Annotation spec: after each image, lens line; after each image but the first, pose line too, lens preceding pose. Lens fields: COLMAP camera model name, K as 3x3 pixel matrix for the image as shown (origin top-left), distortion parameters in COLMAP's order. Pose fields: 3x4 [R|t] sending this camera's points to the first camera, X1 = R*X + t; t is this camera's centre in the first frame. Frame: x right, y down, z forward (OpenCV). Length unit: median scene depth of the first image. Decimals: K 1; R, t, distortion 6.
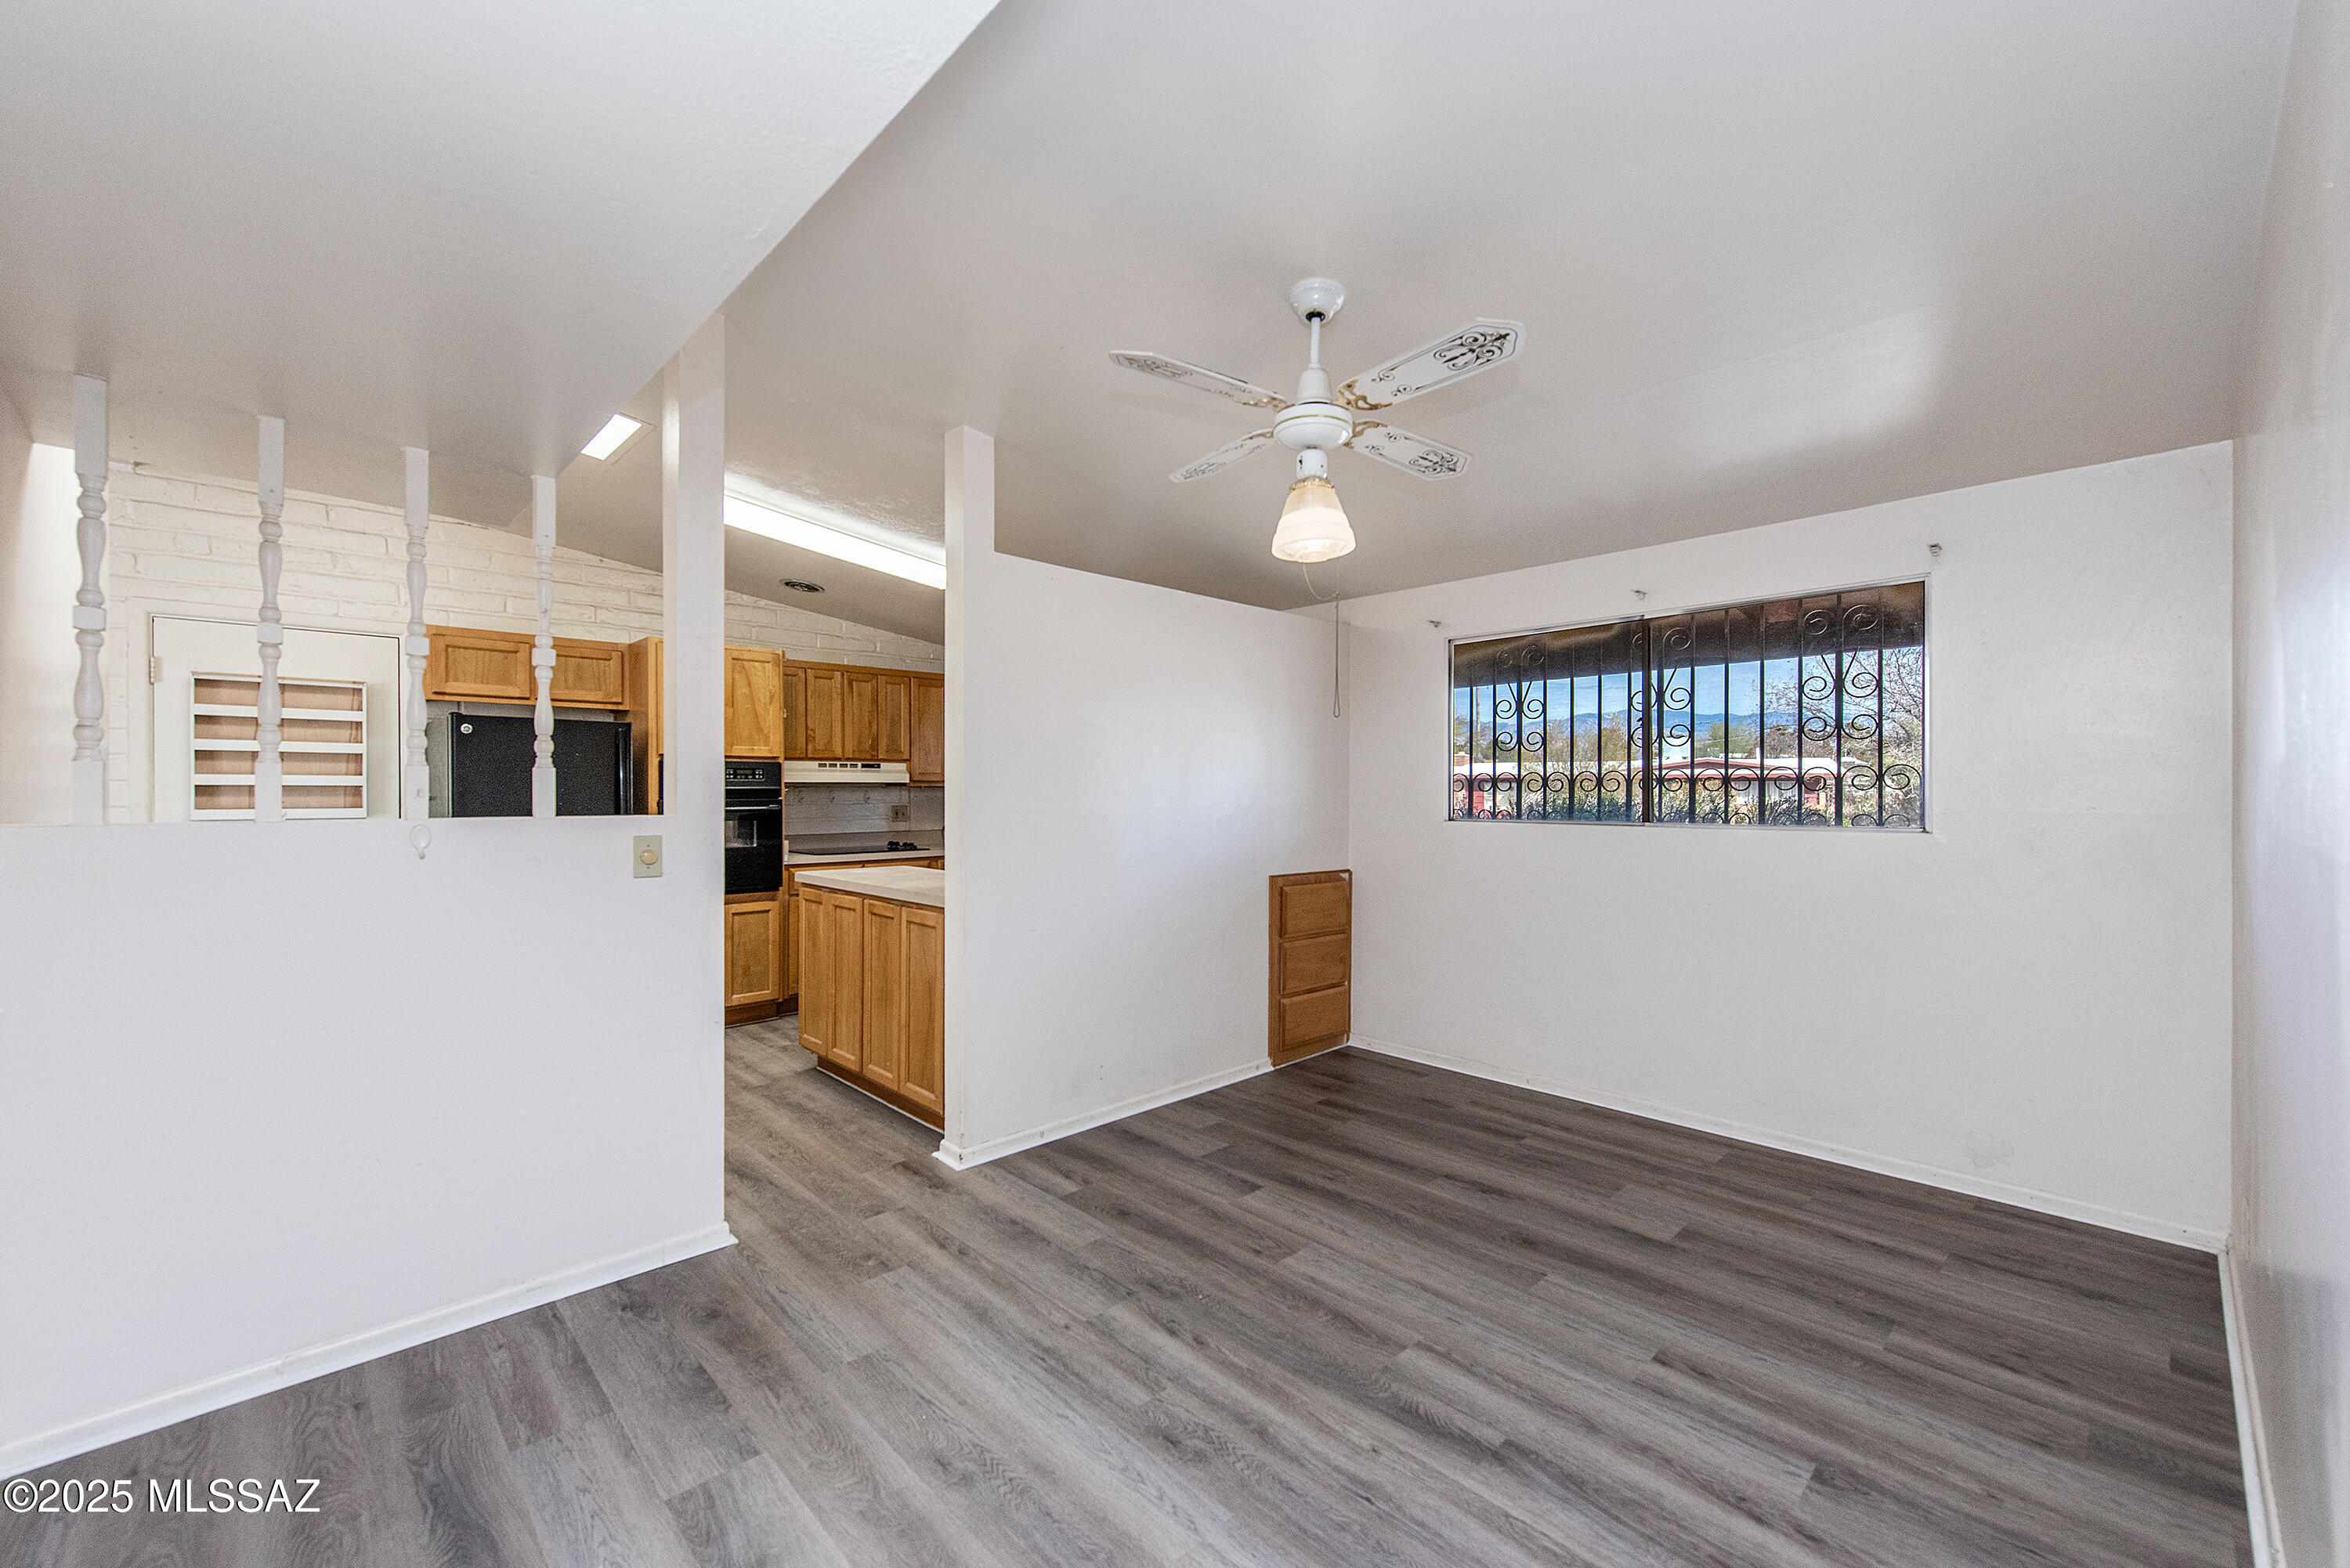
lens RADIAL K [[940.6, 0, 1219.9], [0, 940.6, 803.9], [0, 0, 1]] dist [0.012146, -0.001796]
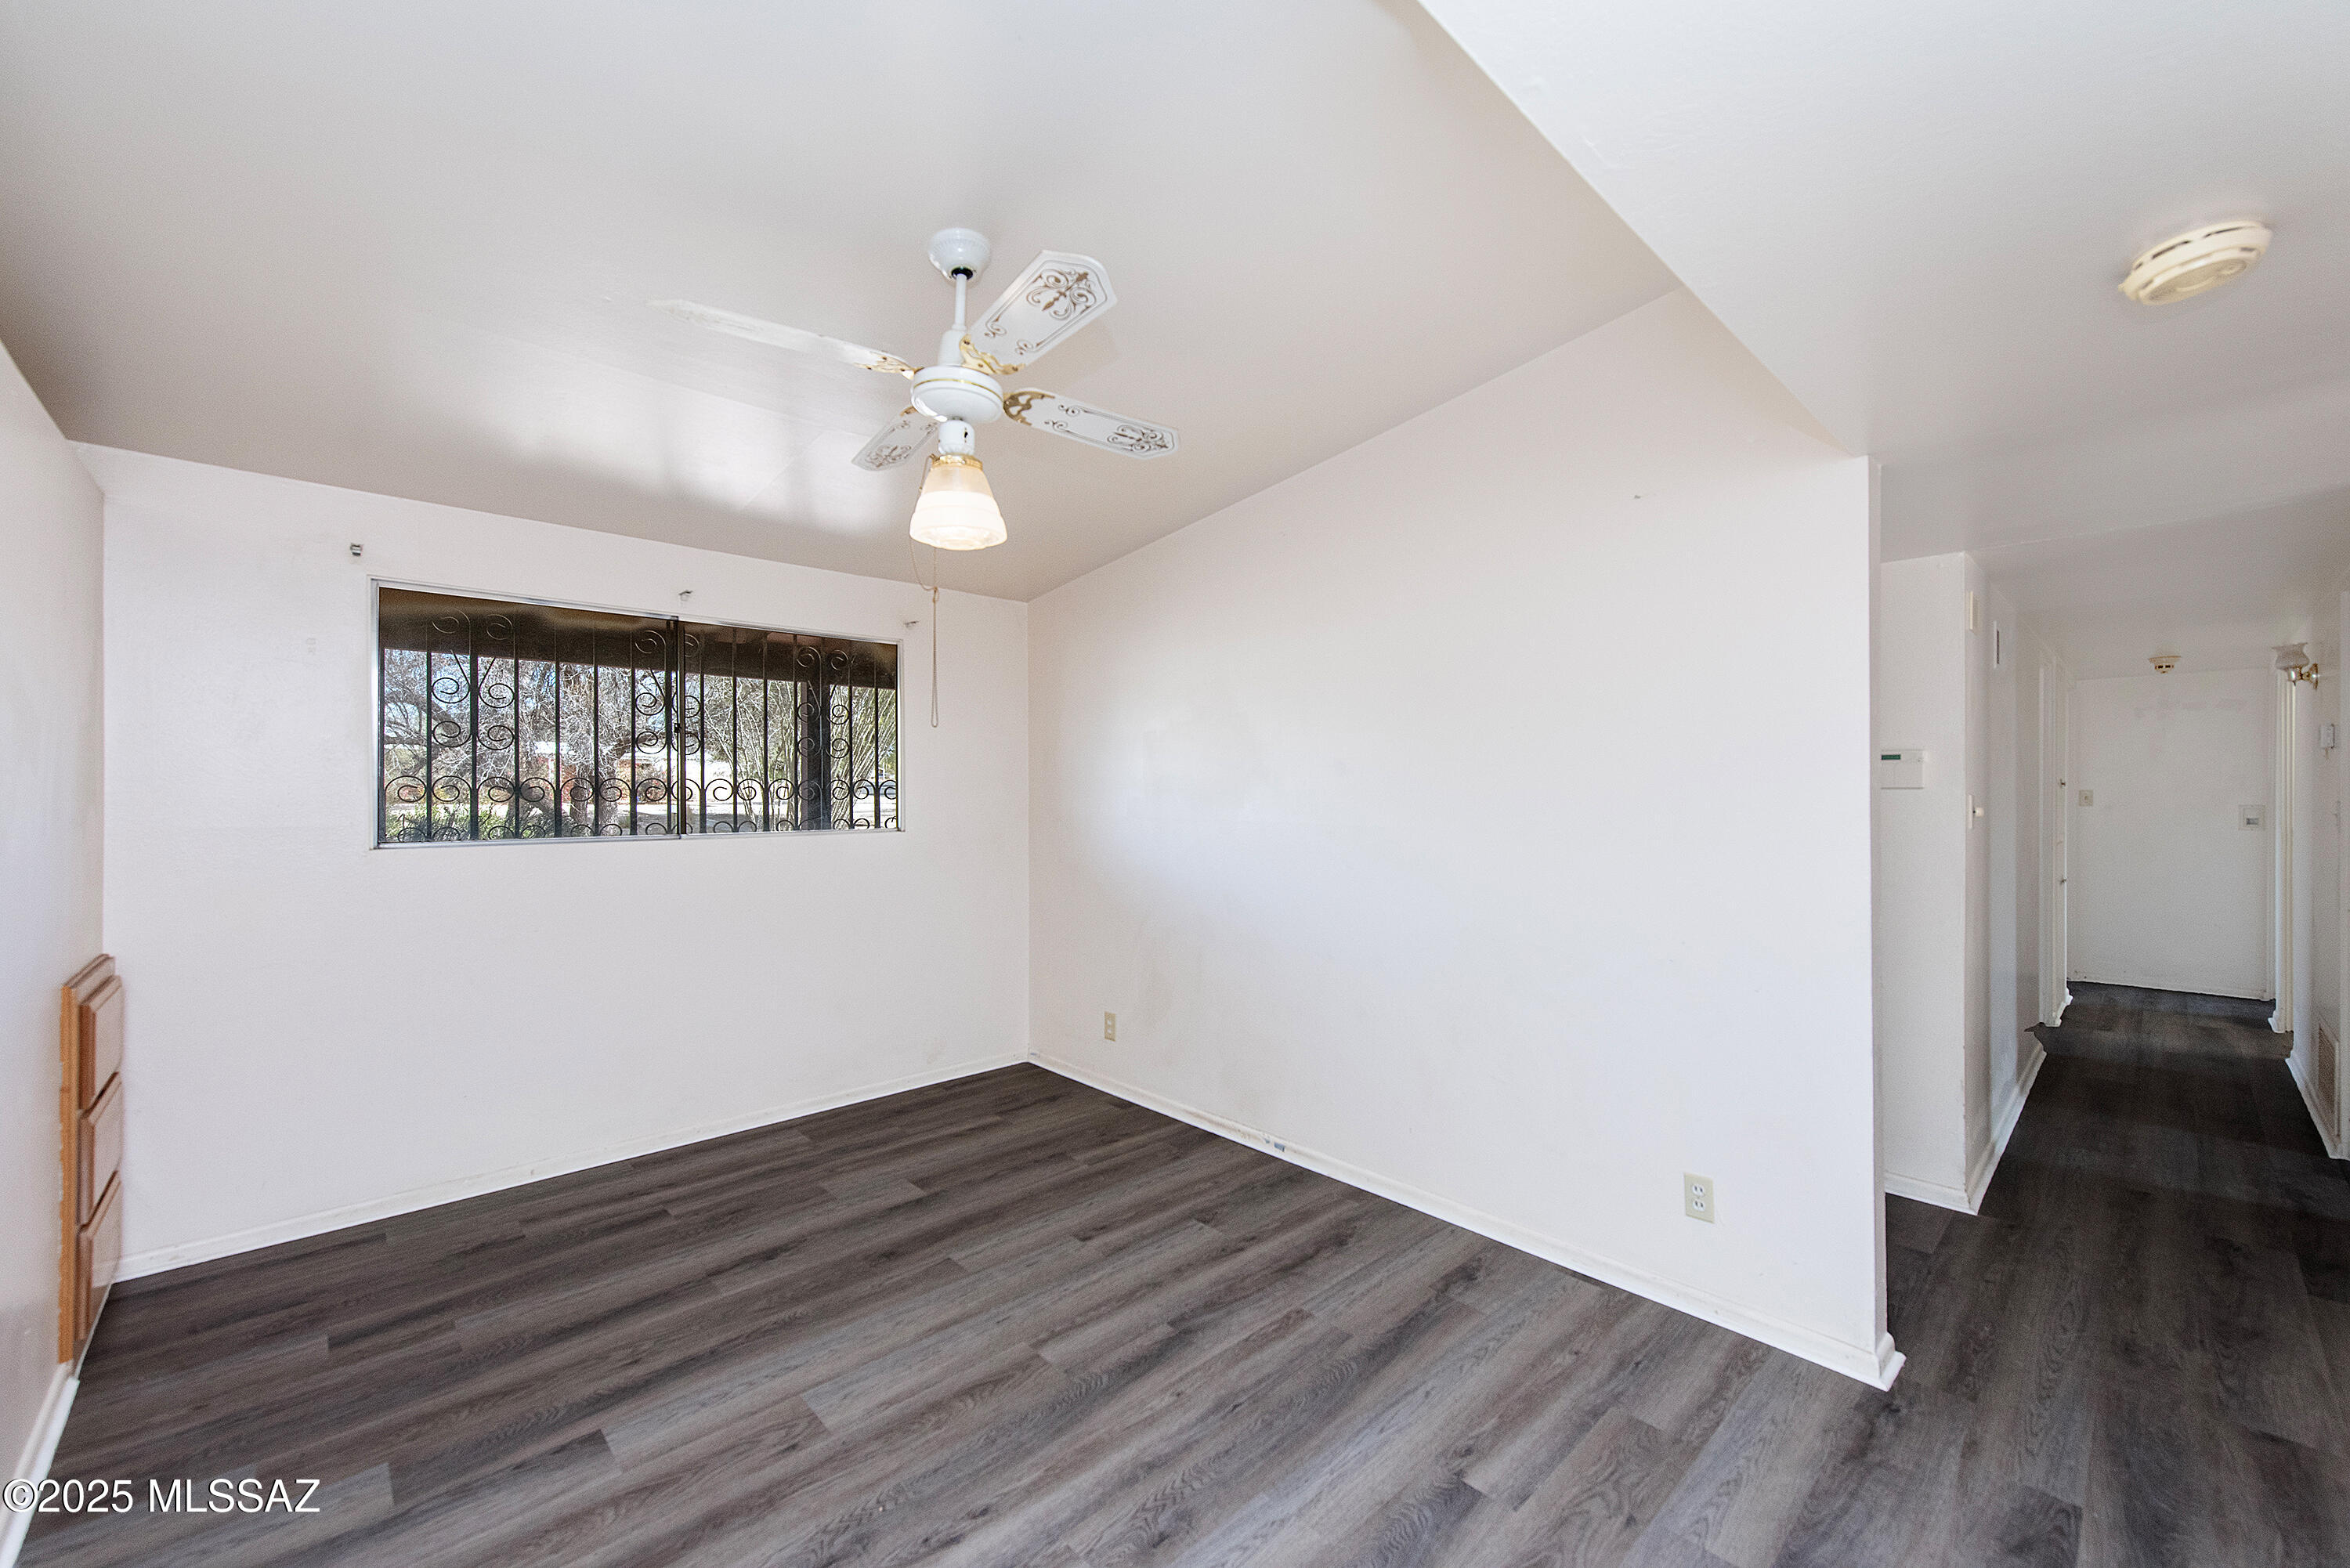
lens RADIAL K [[940.6, 0, 1153.0], [0, 940.6, 782.4], [0, 0, 1]] dist [0.012146, -0.001796]
pose [[0.034754, 0.006595, 0.999374, -0.593297], [0.015475, 0.999855, -0.007136, -0.022933], [-0.999276, 0.015713, 0.034647, 0.600820]]
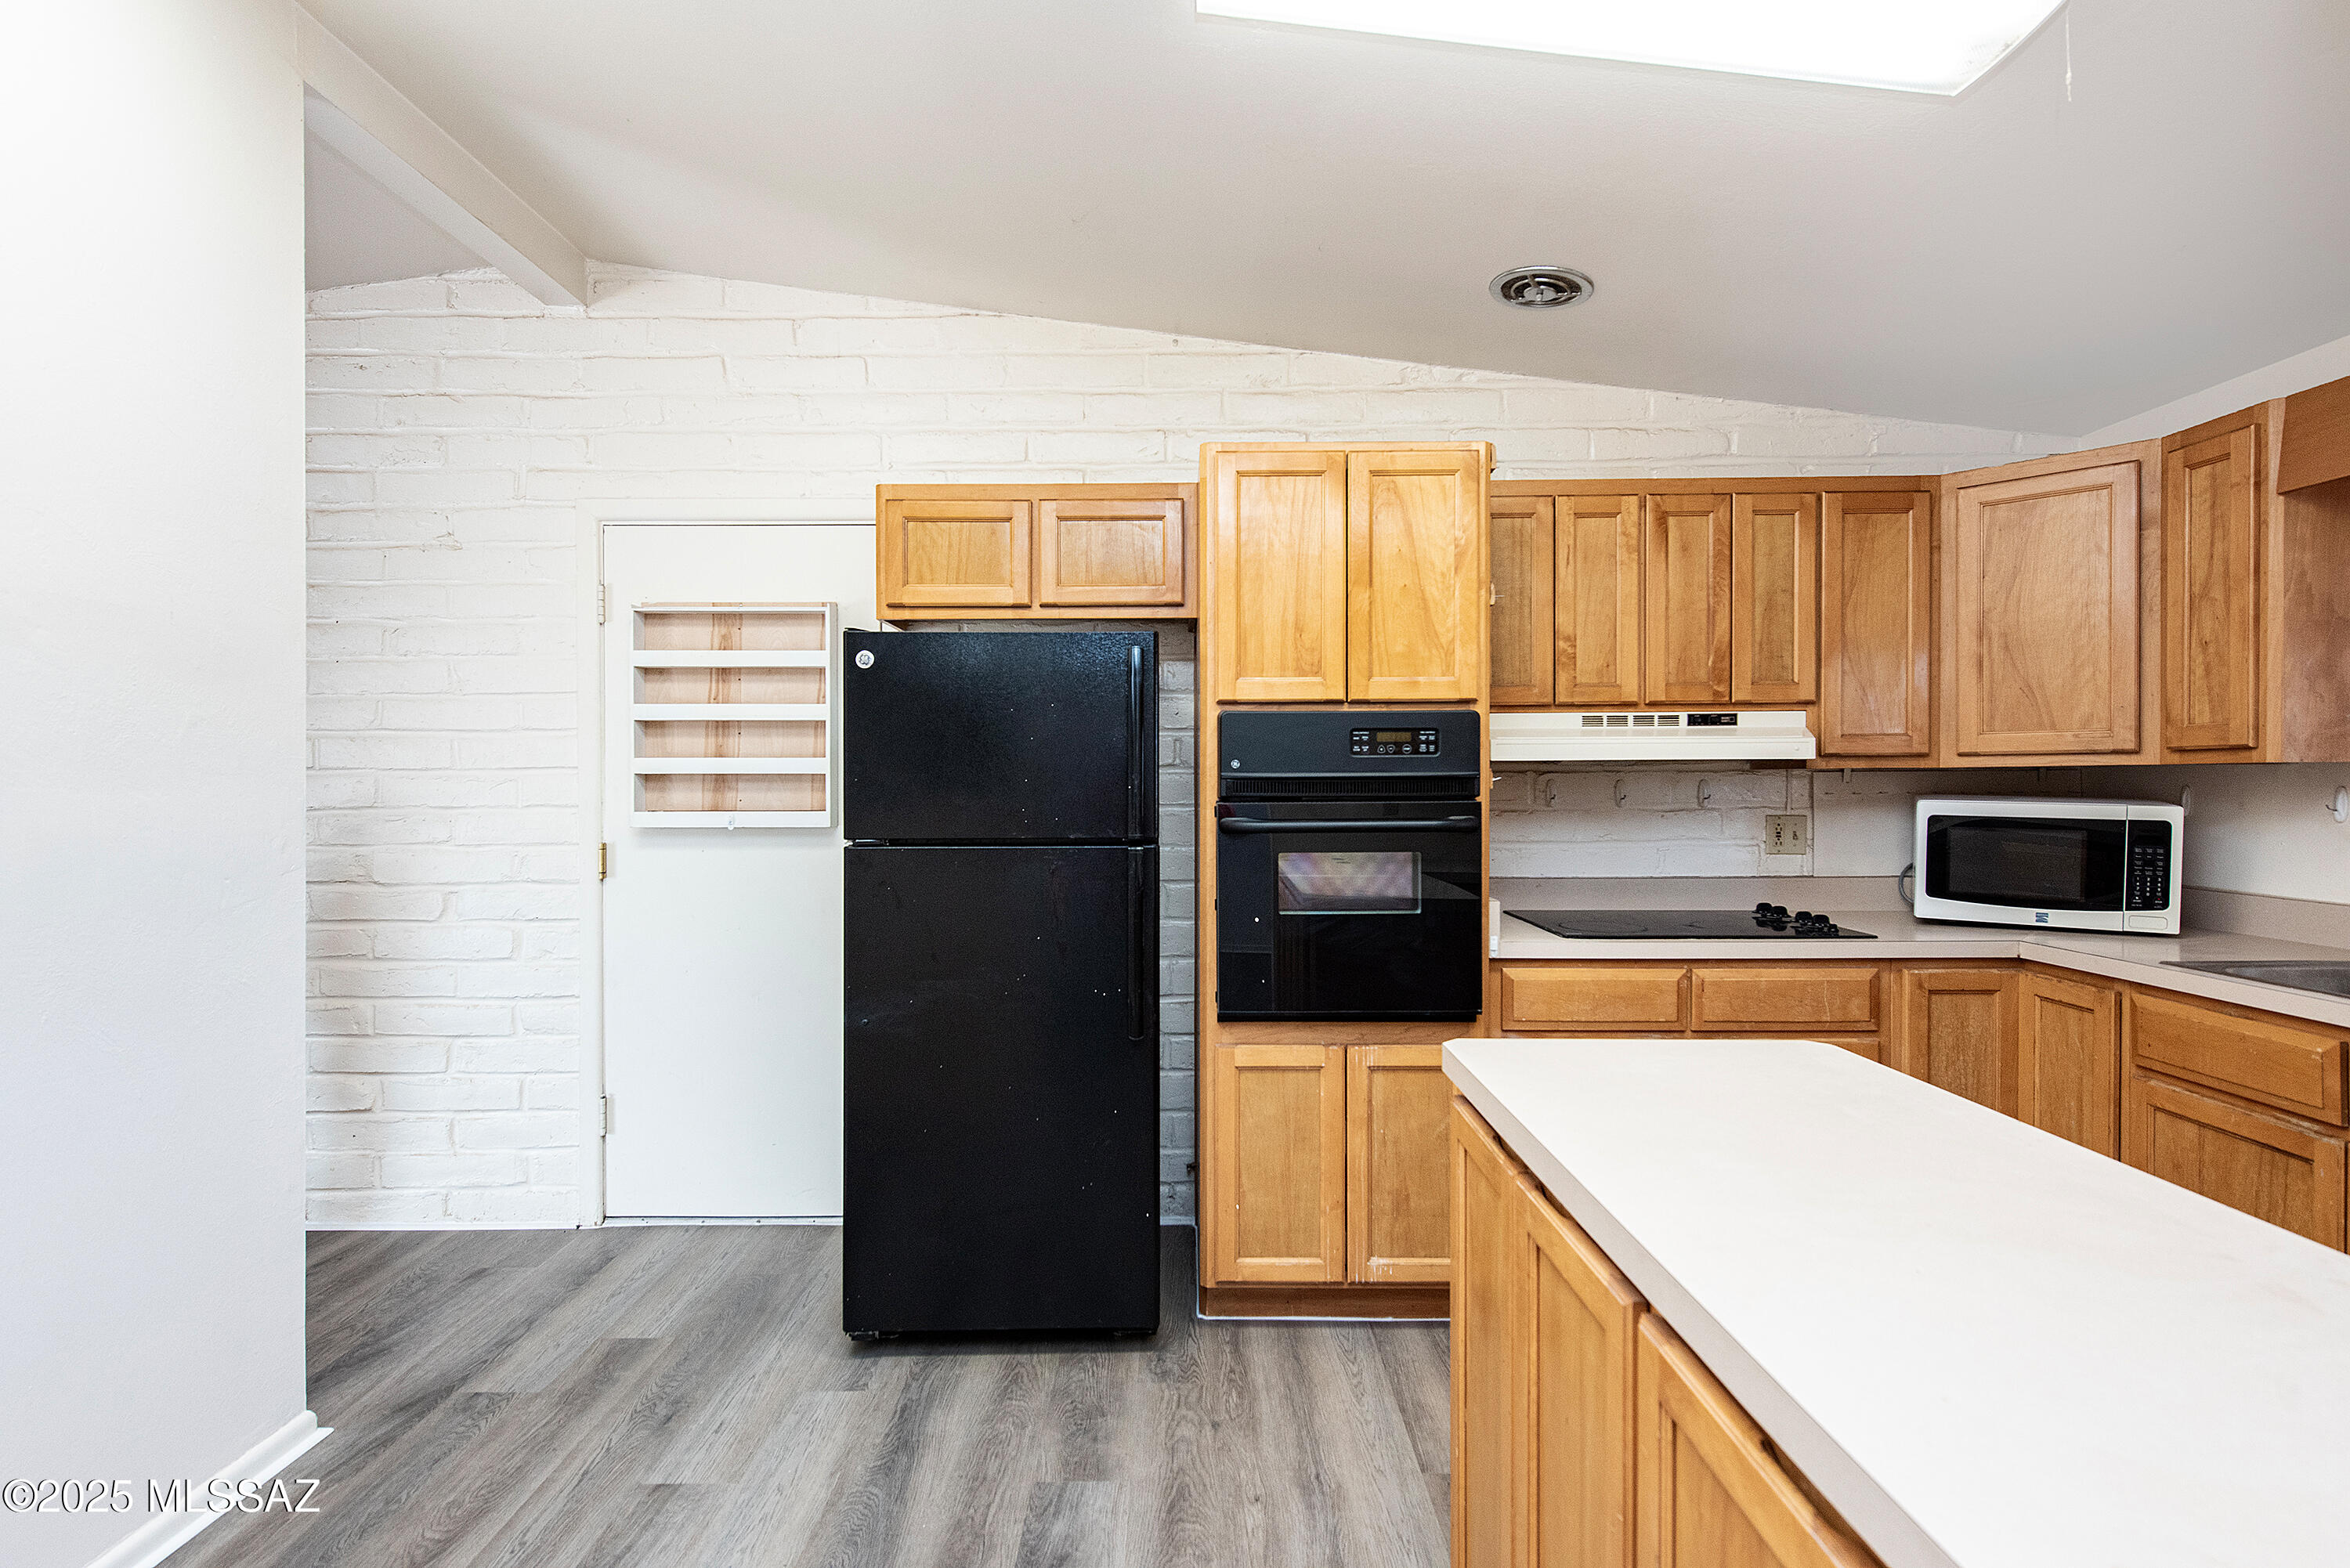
lens RADIAL K [[1189.4, 0, 1191.0], [0, 1189.4, 787.7], [0, 0, 1]] dist [0.012563, -0.001928]
pose [[0.697924, 0.003445, -0.716163, -0.314112], [-0.007310, 0.999971, -0.002314, -0.015511], [0.716134, 0.006850, 0.697929, 0.949683]]
